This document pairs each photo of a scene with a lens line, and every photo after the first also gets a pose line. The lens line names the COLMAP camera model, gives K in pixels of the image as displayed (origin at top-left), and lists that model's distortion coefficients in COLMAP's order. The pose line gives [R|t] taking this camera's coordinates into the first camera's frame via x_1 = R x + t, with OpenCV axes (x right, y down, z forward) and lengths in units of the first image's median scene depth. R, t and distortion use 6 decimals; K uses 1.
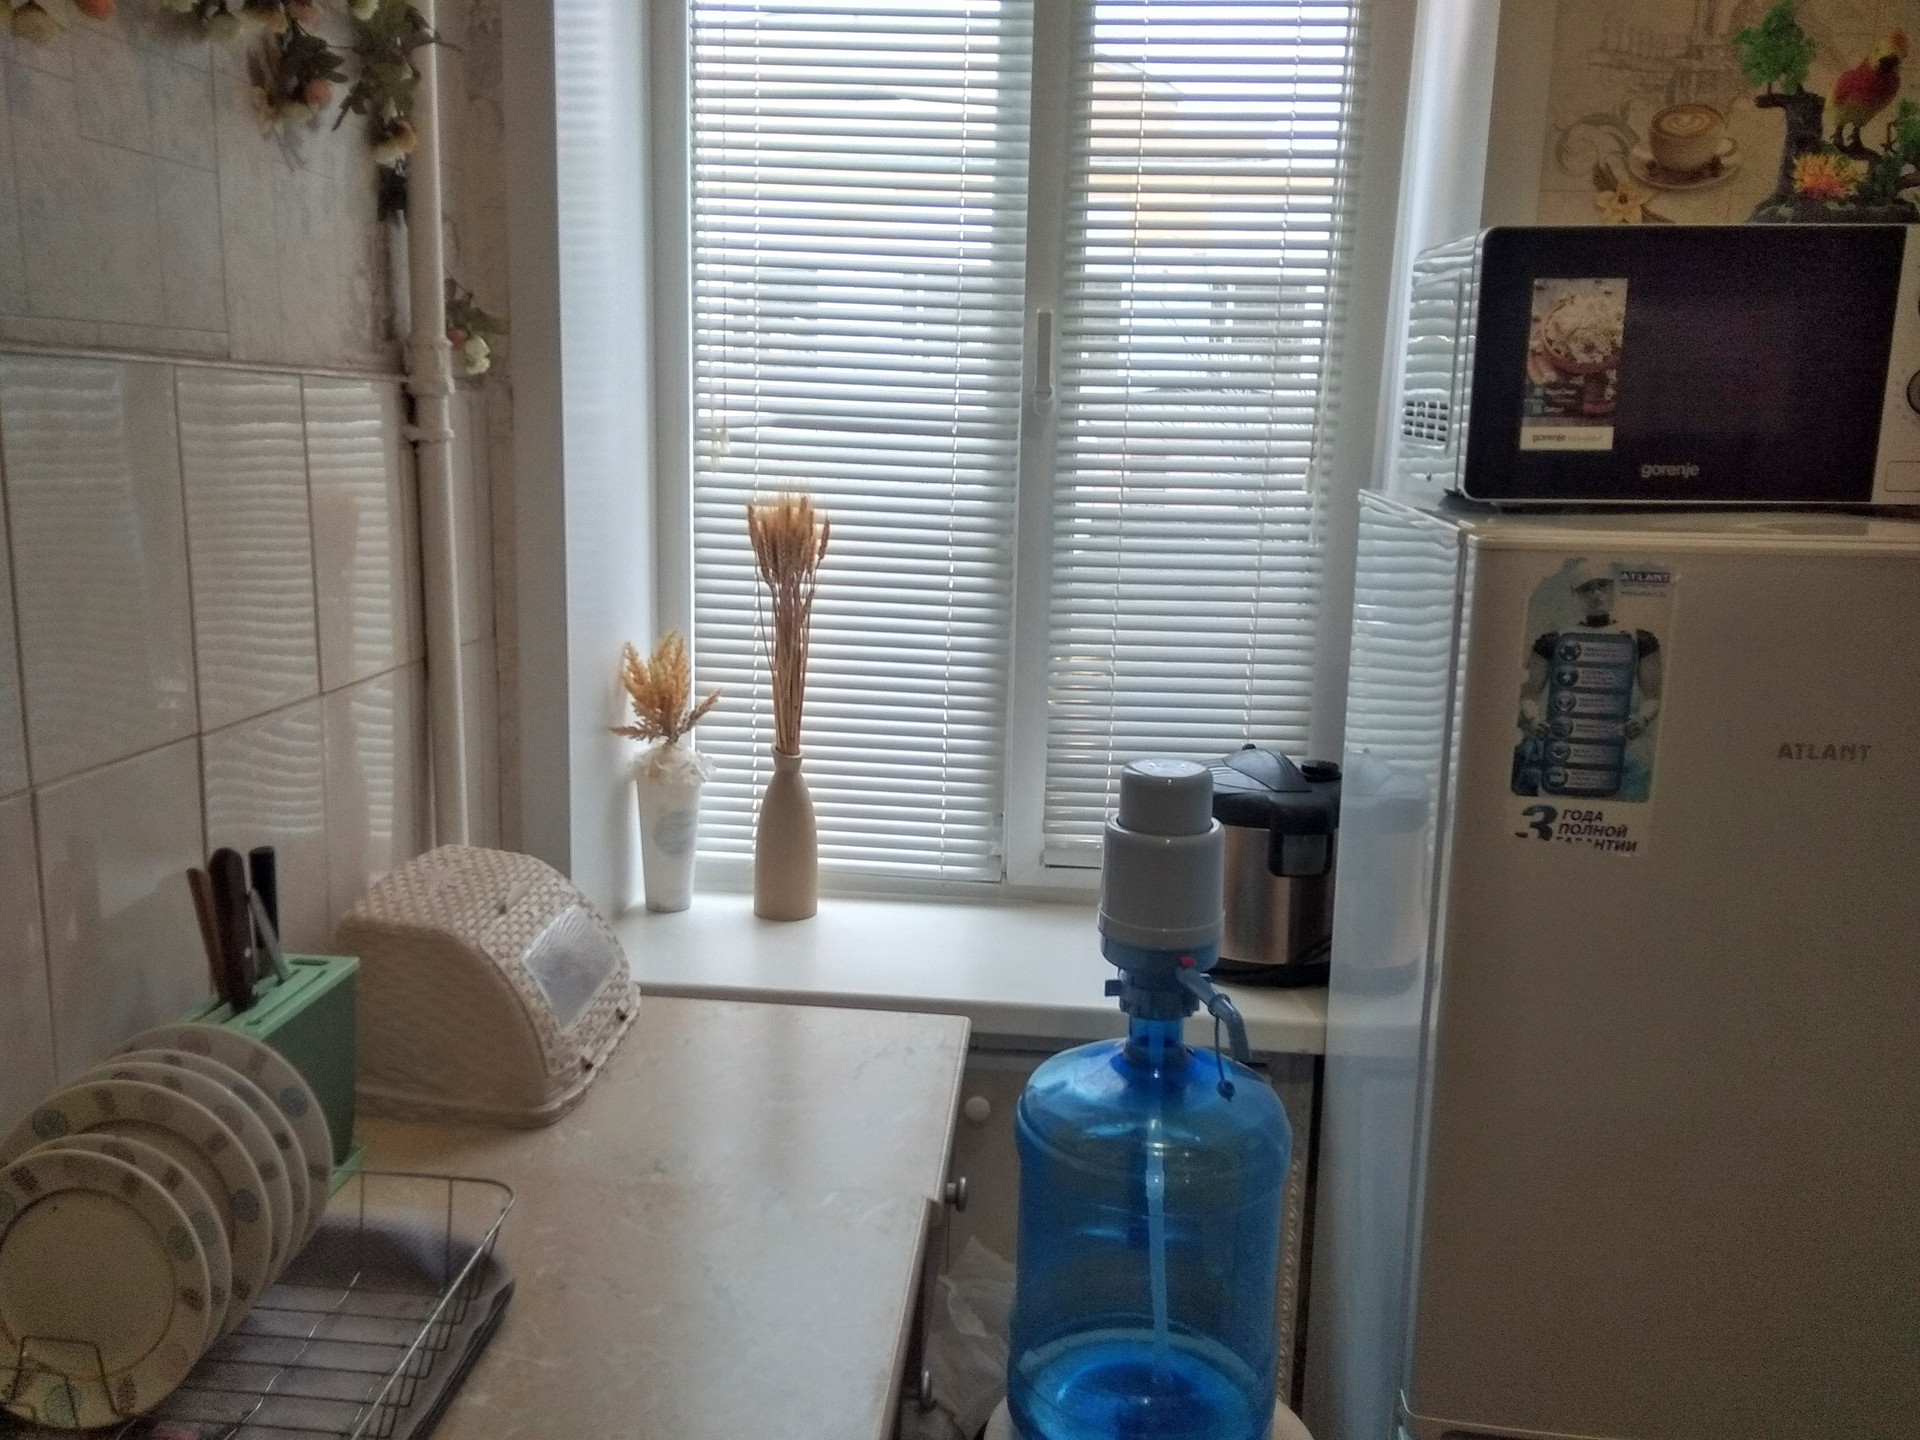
lens RADIAL K [[1490.4, 0, 961.6], [0, 1490.4, 722.6], [0, 0, 1]] dist [-0.008119, -0.006192]
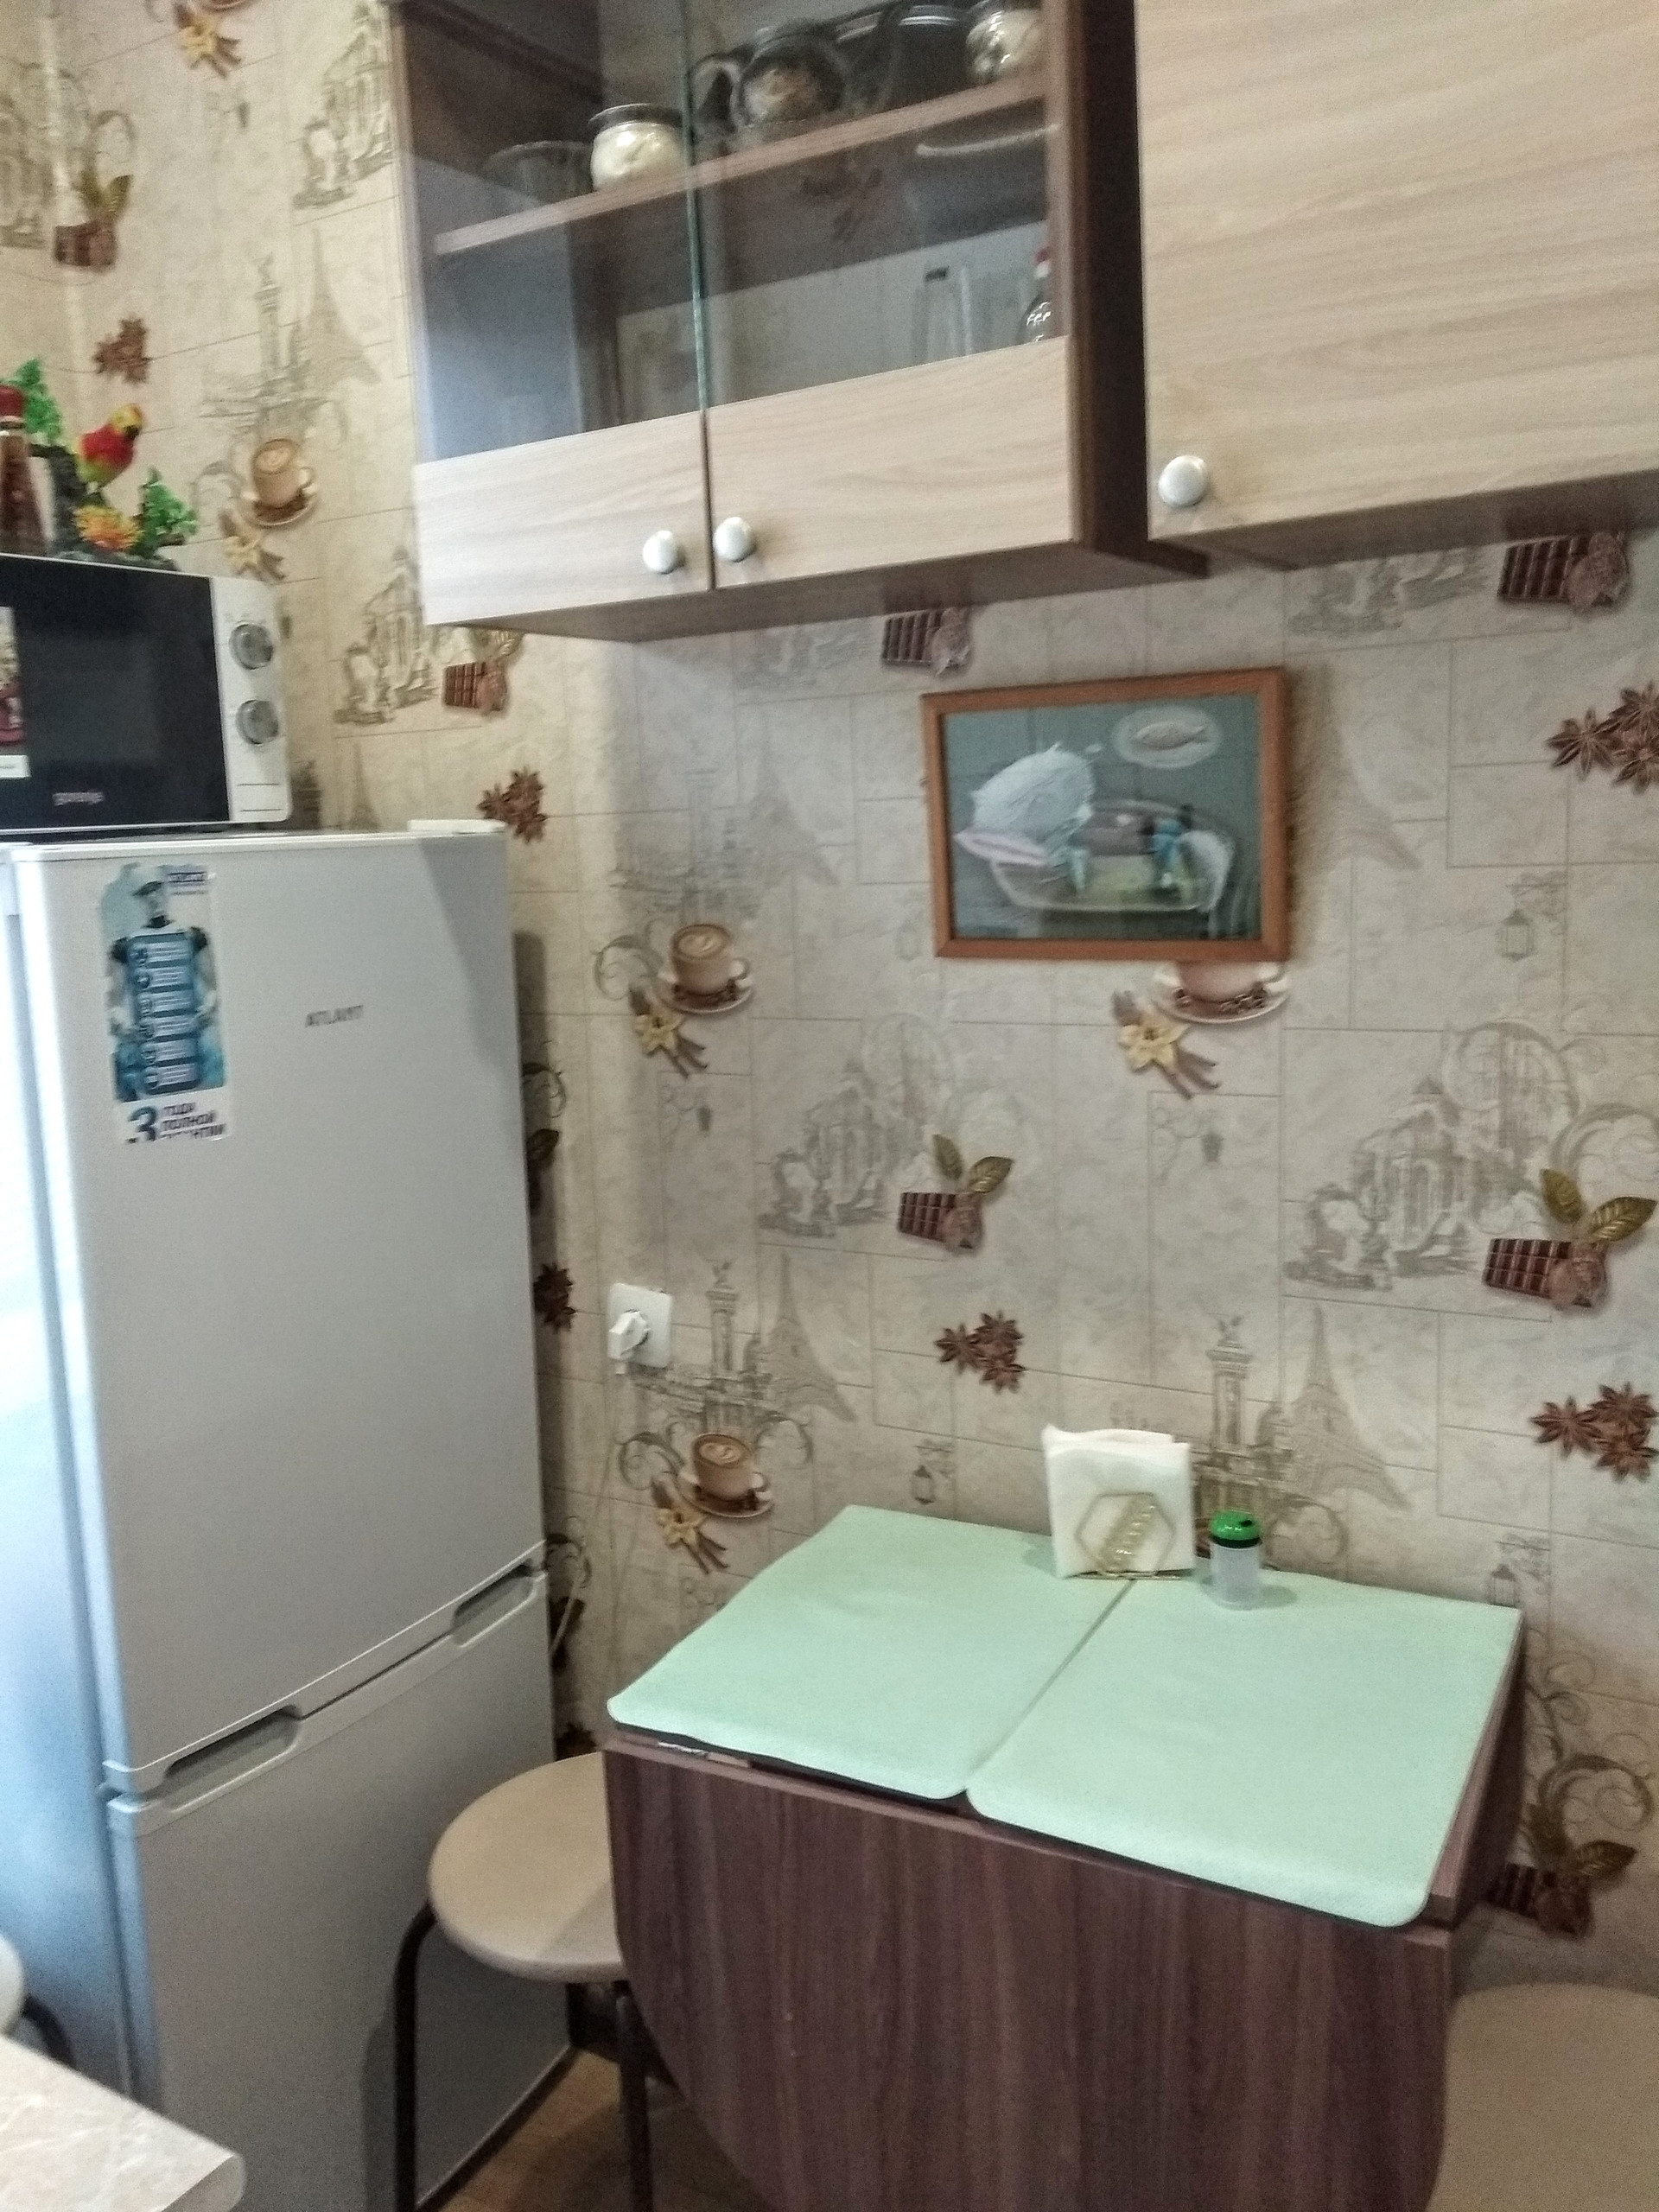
lens RADIAL K [[1717.1, 0, 834.0], [0, 1717.1, 1101.2], [0, 0, 1]] dist [-0.008119, -0.006192]
pose [[0.428489, -0.172815, 0.886867, -0.458237], [0.213965, 0.973028, 0.086227, 0.051820], [-0.877848, 0.152811, 0.453908, 0.047630]]
